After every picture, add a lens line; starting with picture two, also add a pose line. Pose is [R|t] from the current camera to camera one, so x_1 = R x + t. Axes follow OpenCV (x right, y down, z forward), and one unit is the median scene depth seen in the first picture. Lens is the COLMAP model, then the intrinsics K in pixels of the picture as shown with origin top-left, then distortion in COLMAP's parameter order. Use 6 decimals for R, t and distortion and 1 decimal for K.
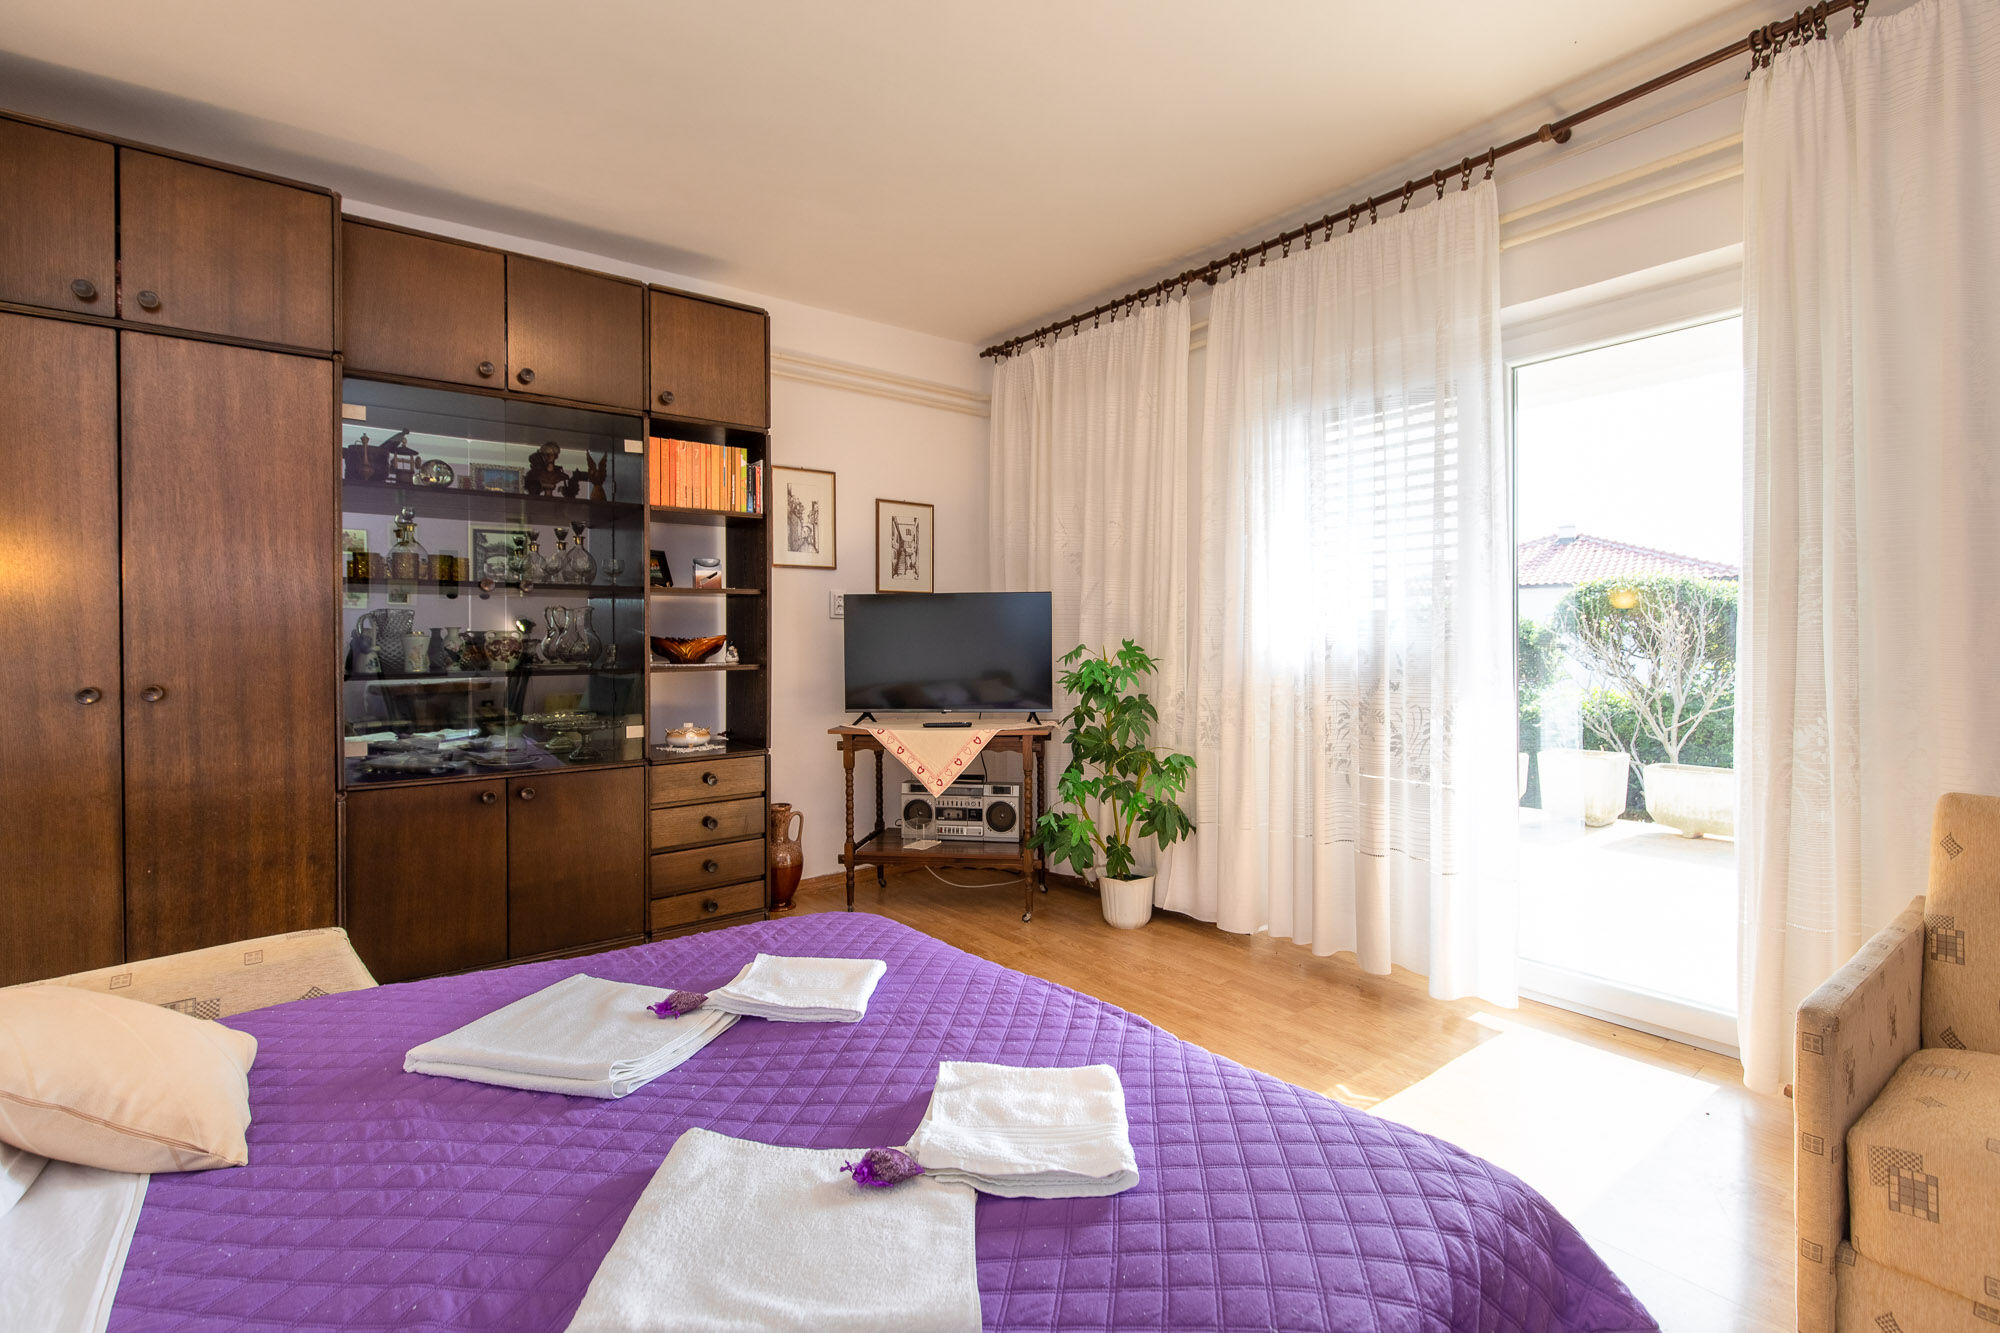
lens RADIAL K [[913.3, 0, 1002.2], [0, 913.3, 645.8], [0, 0, 1]] dist [-0.002118, -0.000899]
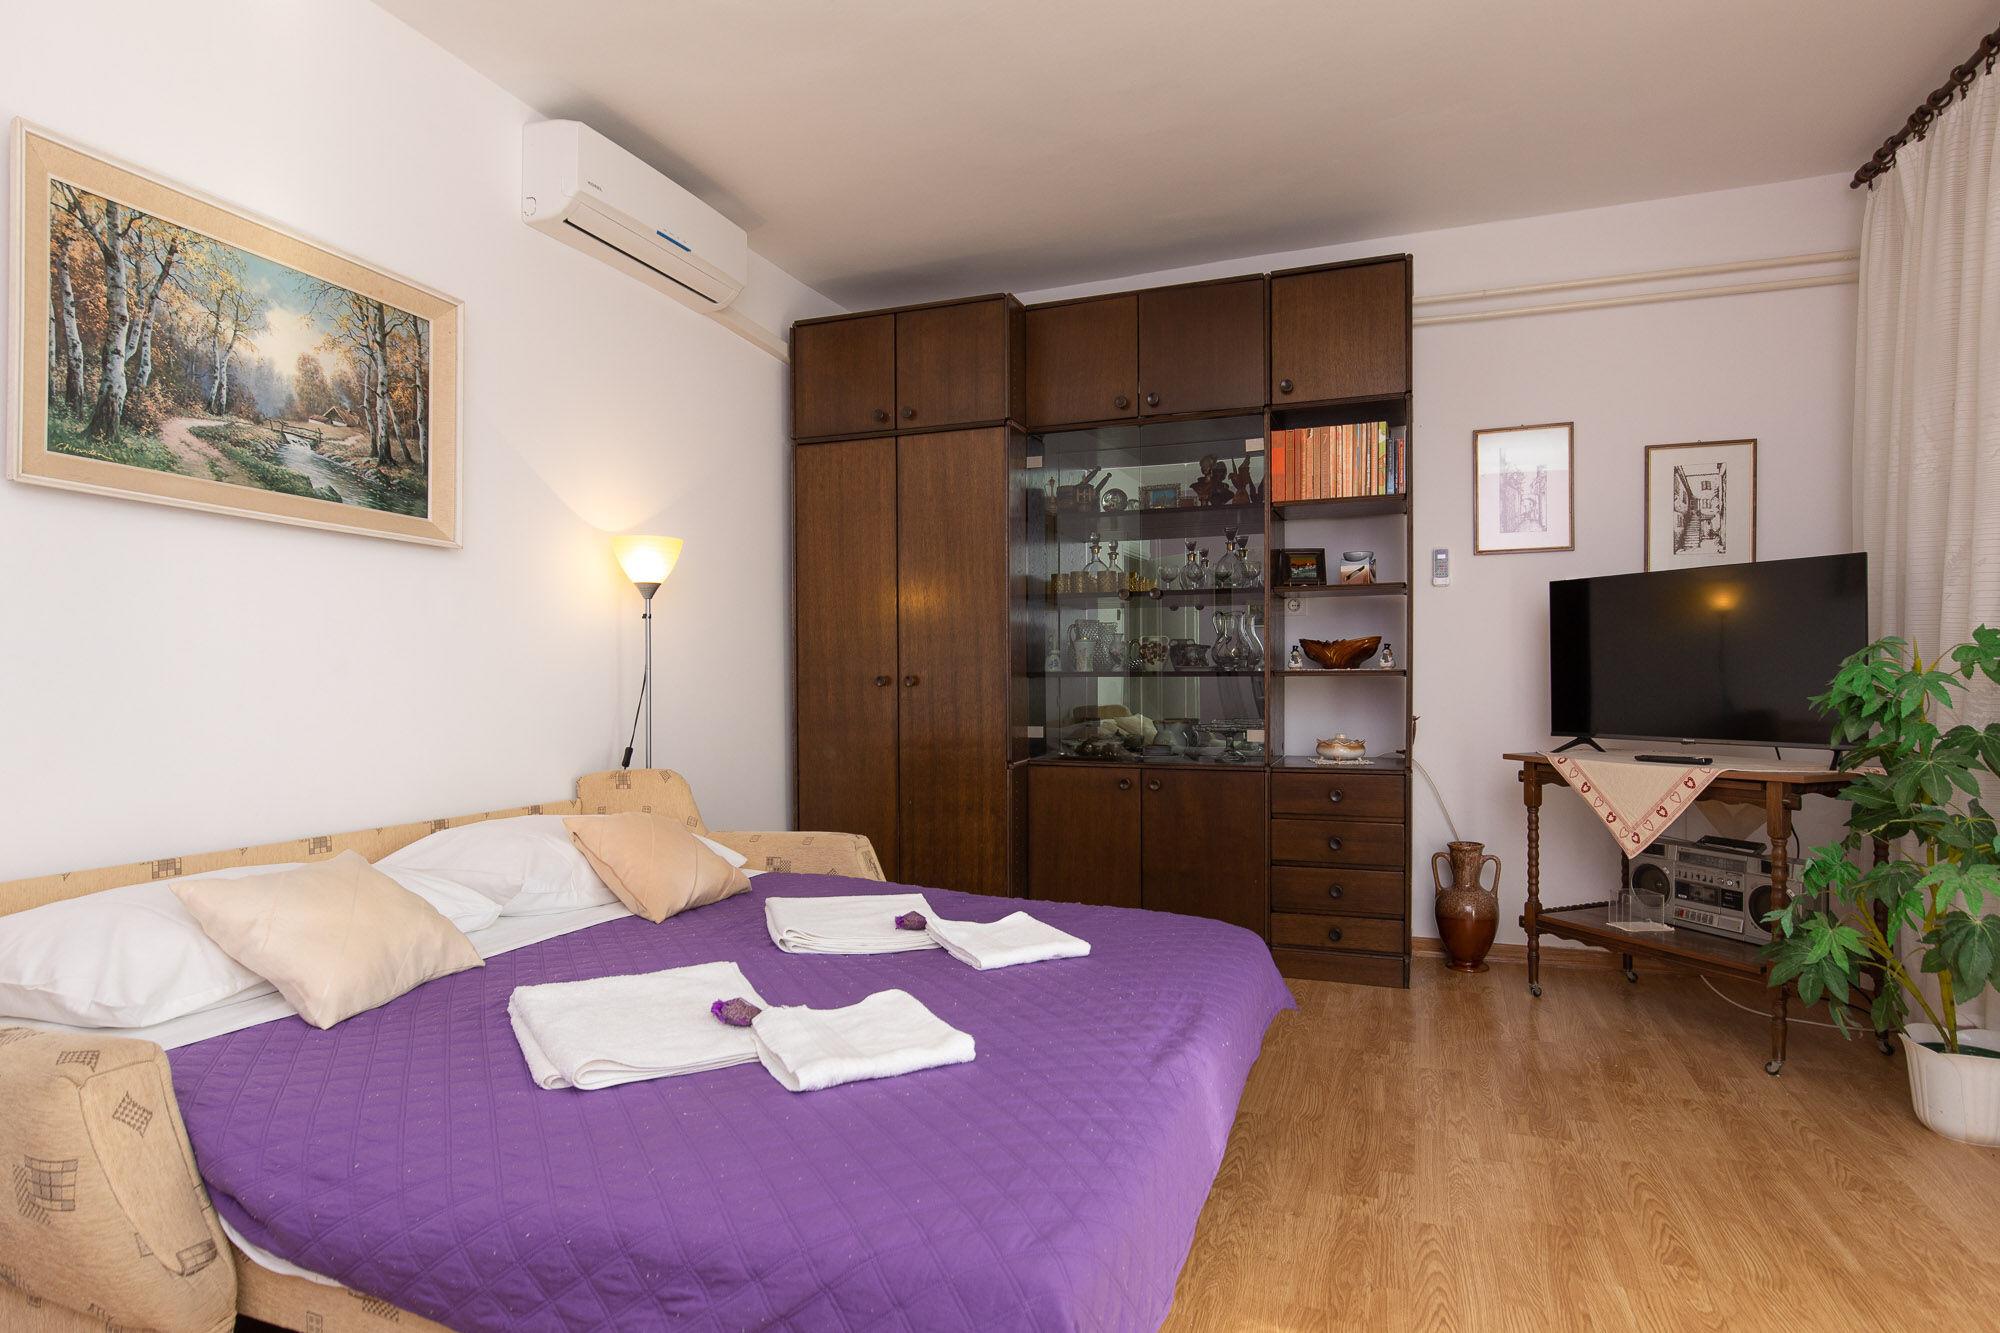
lens RADIAL K [[1071.5, 0, 1002.0], [0, 1071.5, 682.5], [0, 0, 1]] dist [-0.006266, -0.001752]
pose [[0.509863, 0.010571, -0.860191, 0.410111], [-0.004729, 0.999944, 0.009485, 0.025054], [0.860243, -0.000769, 0.509884, 0.163901]]
